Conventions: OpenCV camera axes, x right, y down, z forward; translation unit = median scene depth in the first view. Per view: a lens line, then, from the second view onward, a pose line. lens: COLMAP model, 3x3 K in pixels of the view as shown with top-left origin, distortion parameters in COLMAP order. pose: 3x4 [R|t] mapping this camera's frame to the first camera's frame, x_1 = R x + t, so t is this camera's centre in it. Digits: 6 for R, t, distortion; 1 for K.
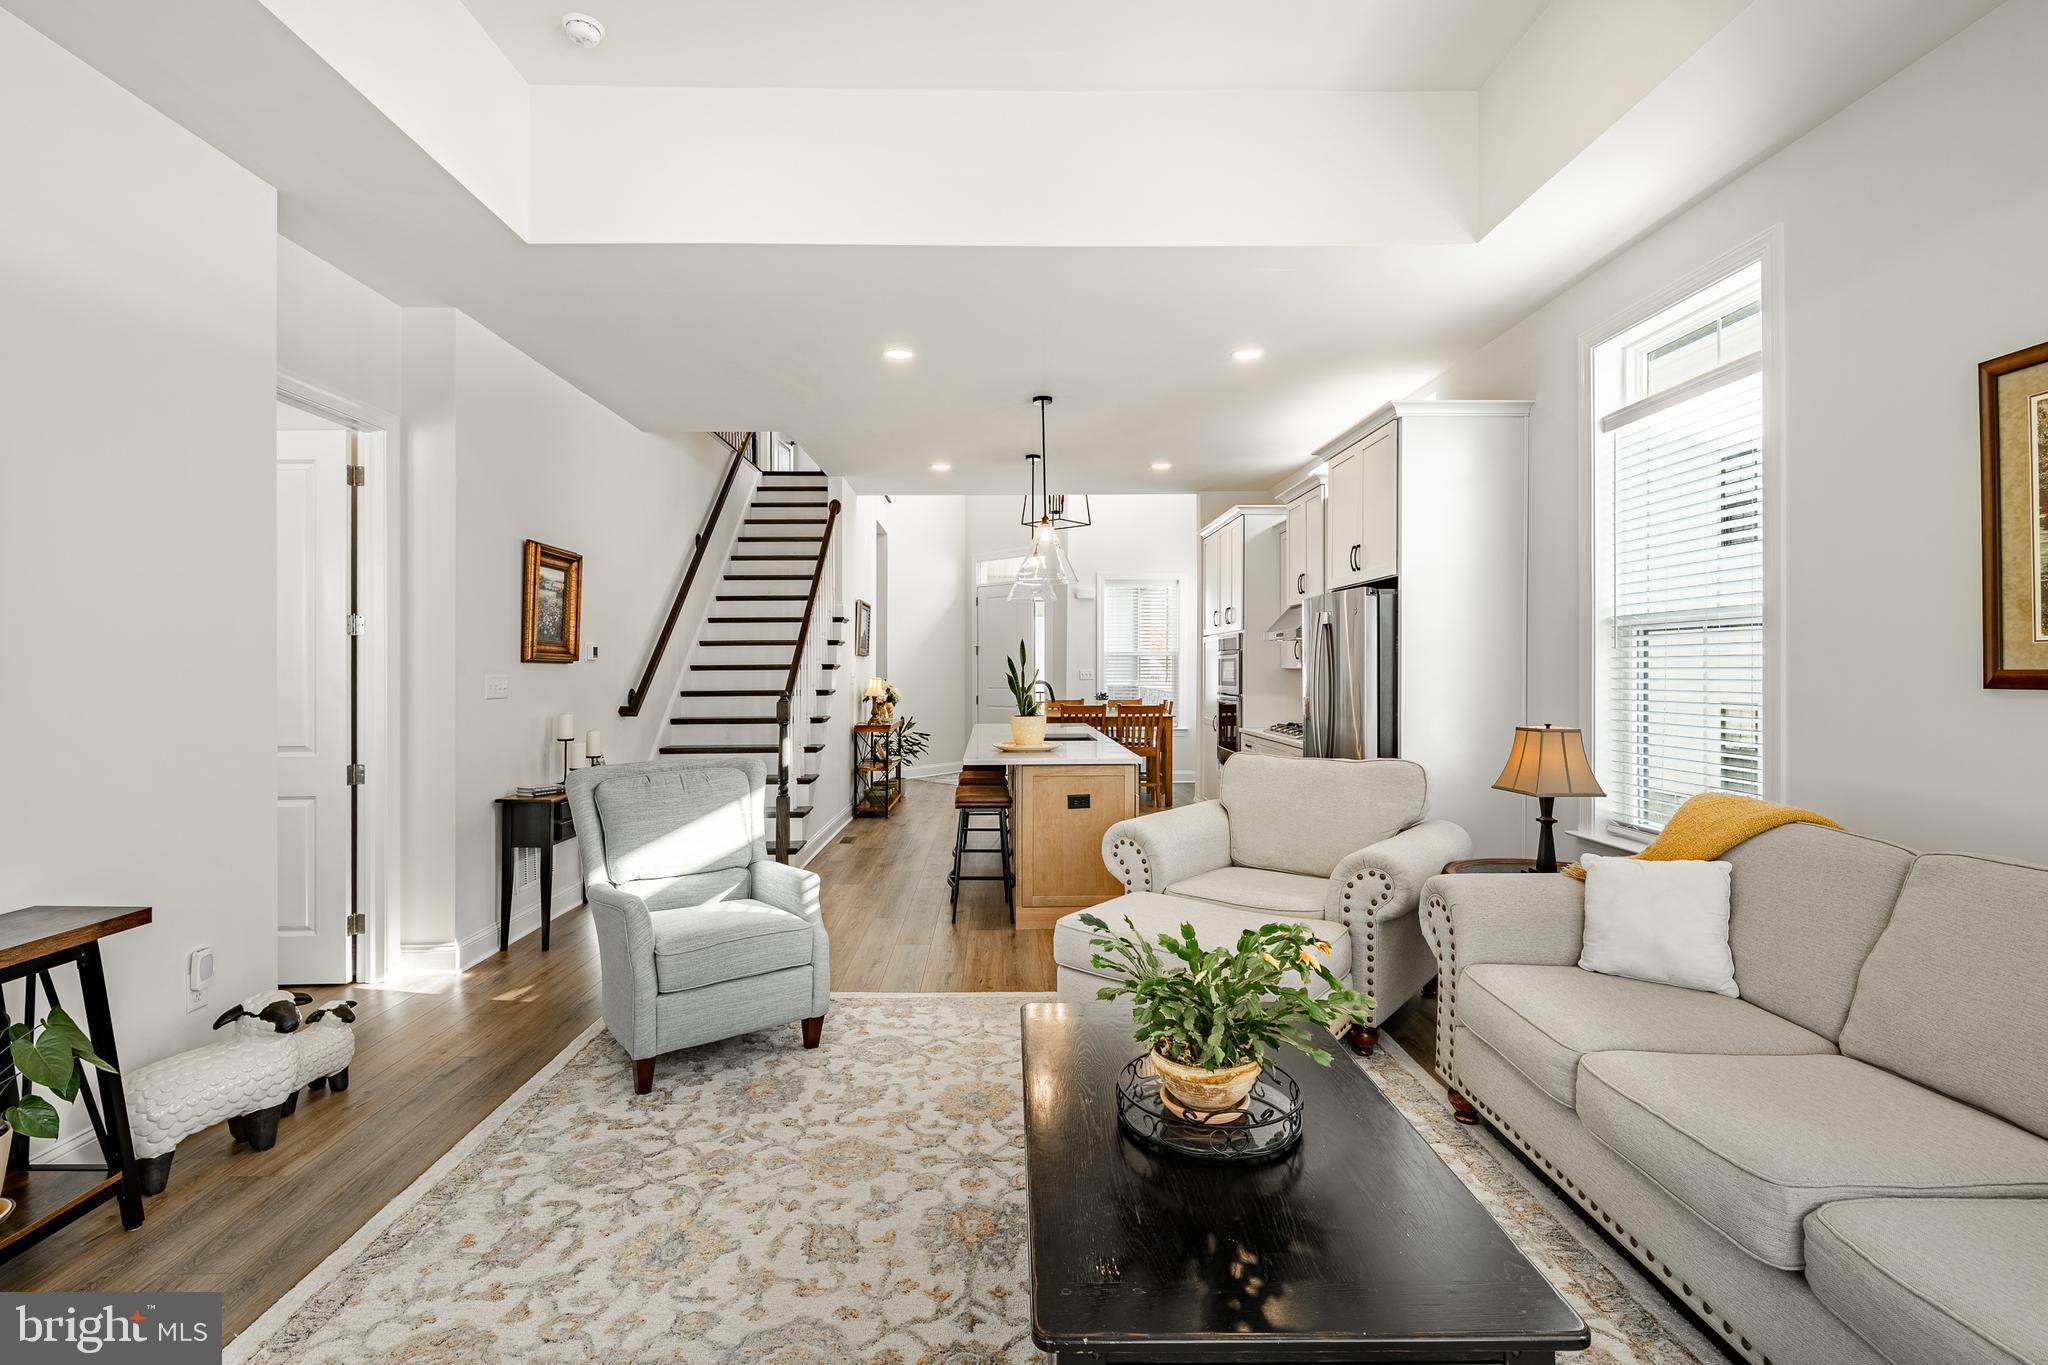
lens RADIAL K [[940.8, 0, 1025.6], [0, 940.8, 682.6], [0, 0, 1]] dist [0.004503, 0.001422]
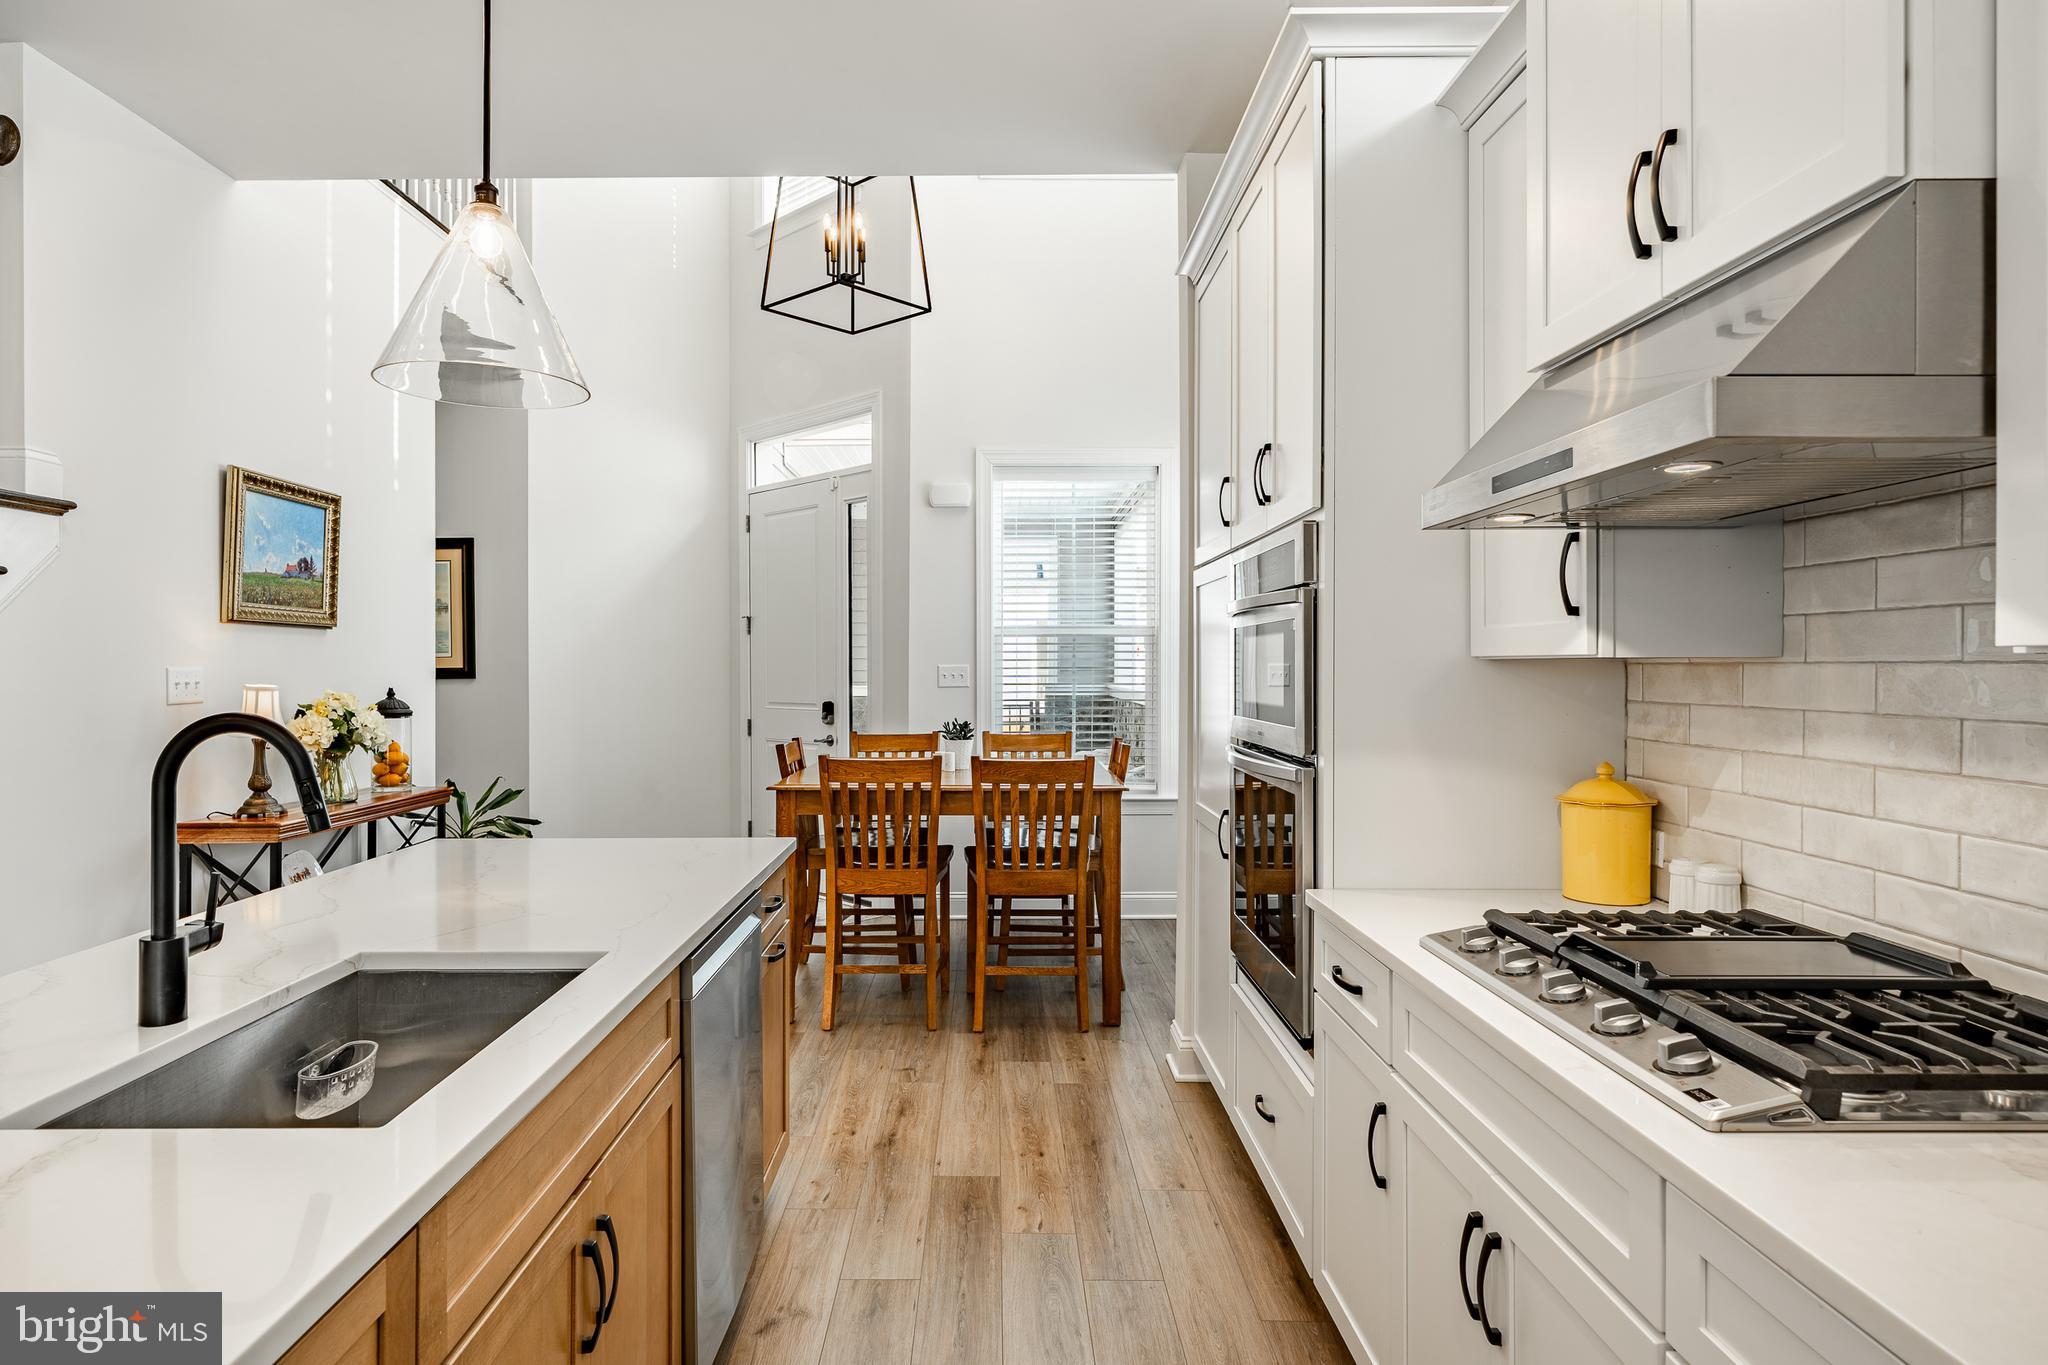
lens RADIAL K [[1148.5, 0, 1026.0], [0, 1148.5, 670.0], [0, 0, 1]] dist [-0.000270, -0.002604]
pose [[0.999994, 0.002133, 0.002772, 0.135847], [-0.002118, 0.999983, -0.005469, -0.009729], [-0.002783, 0.005463, 0.999981, 0.626019]]
